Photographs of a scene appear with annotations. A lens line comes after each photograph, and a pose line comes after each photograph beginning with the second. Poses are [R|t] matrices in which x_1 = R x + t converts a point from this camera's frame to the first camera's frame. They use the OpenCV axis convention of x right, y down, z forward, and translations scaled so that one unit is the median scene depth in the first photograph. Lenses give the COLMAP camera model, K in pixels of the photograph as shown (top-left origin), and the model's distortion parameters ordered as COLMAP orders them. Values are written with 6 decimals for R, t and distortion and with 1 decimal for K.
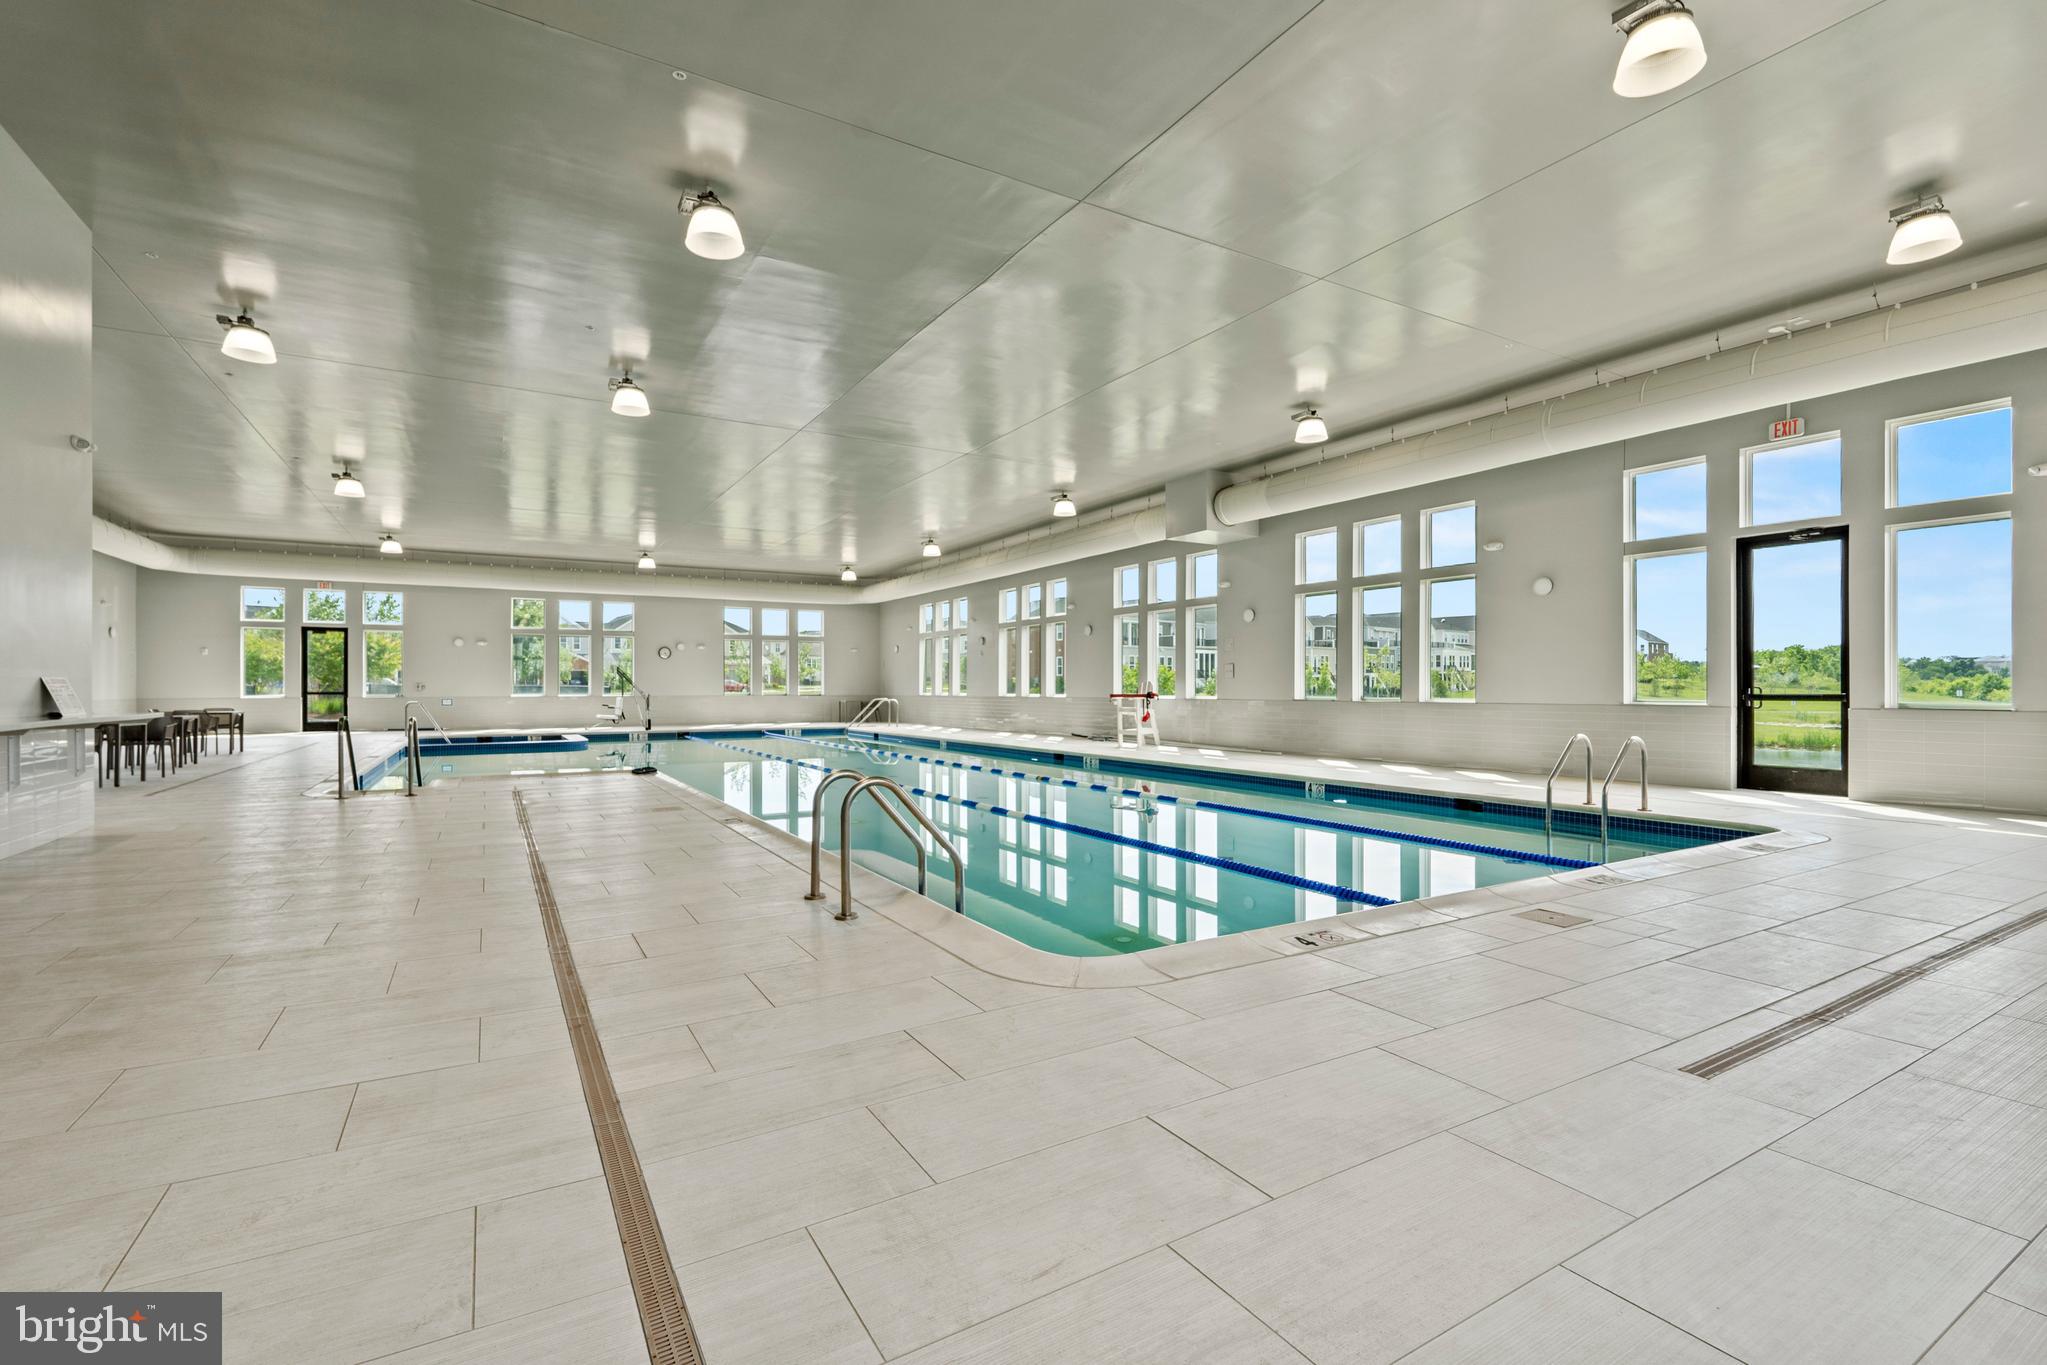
lens RADIAL K [[923.3, 0, 1004.0], [0, 923.3, 685.9], [0, 0, 1]] dist [-0.001240, 0.000321]
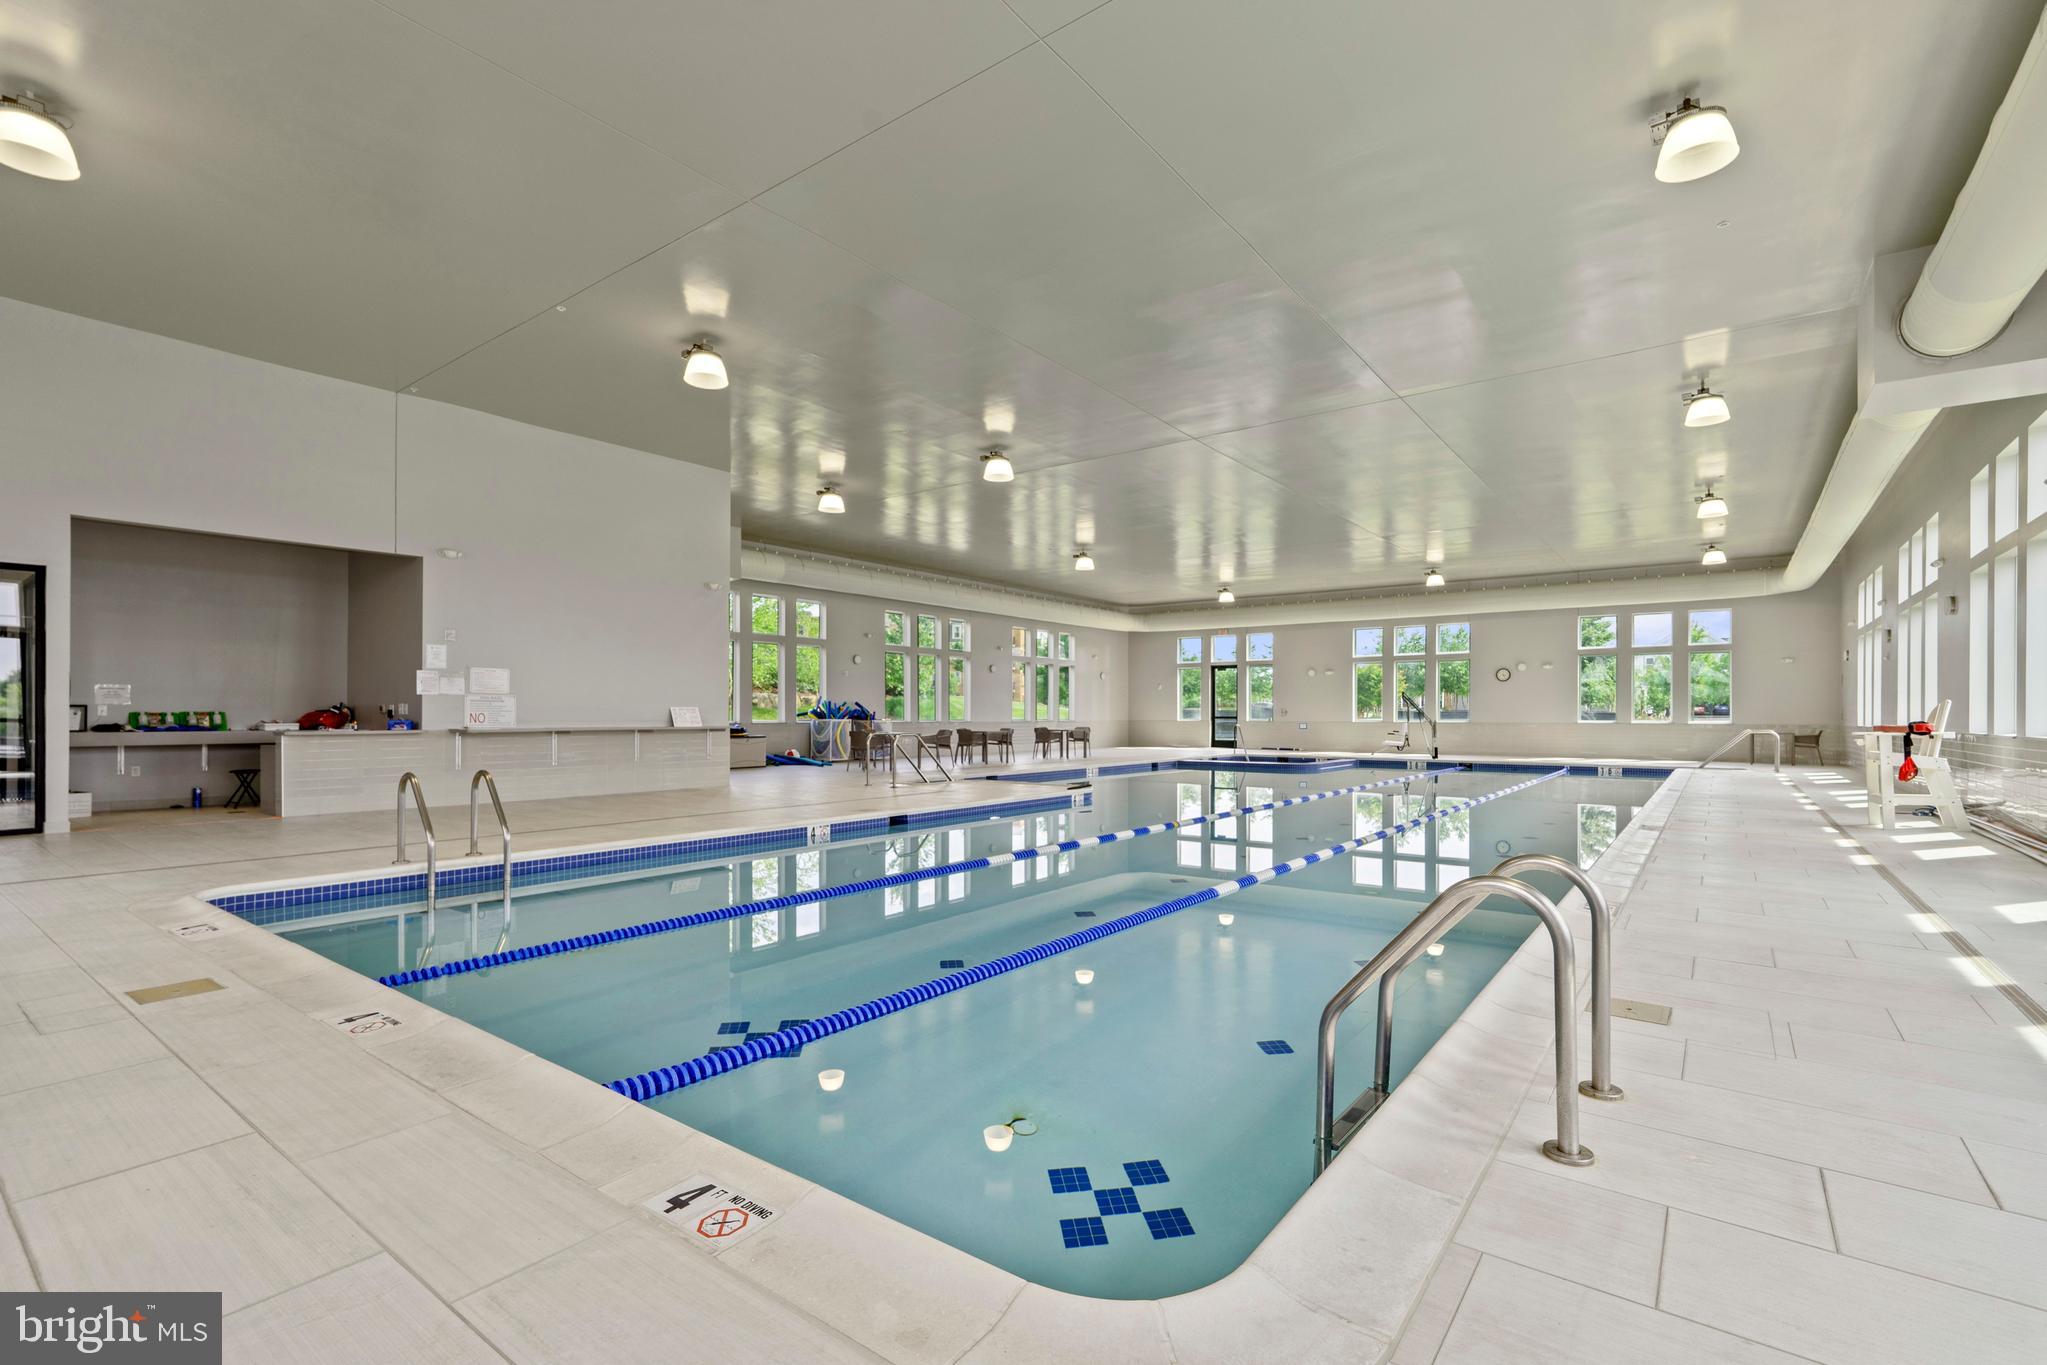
lens RADIAL K [[923.3, 0, 1004.0], [0, 923.3, 685.9], [0, 0, 1]] dist [-0.001240, 0.000321]
pose [[0.388996, -0.024431, -0.920916, 0.308242], [0.001983, 0.999668, -0.025682, -0.002946], [0.921237, 0.008164, 0.388915, 0.232644]]
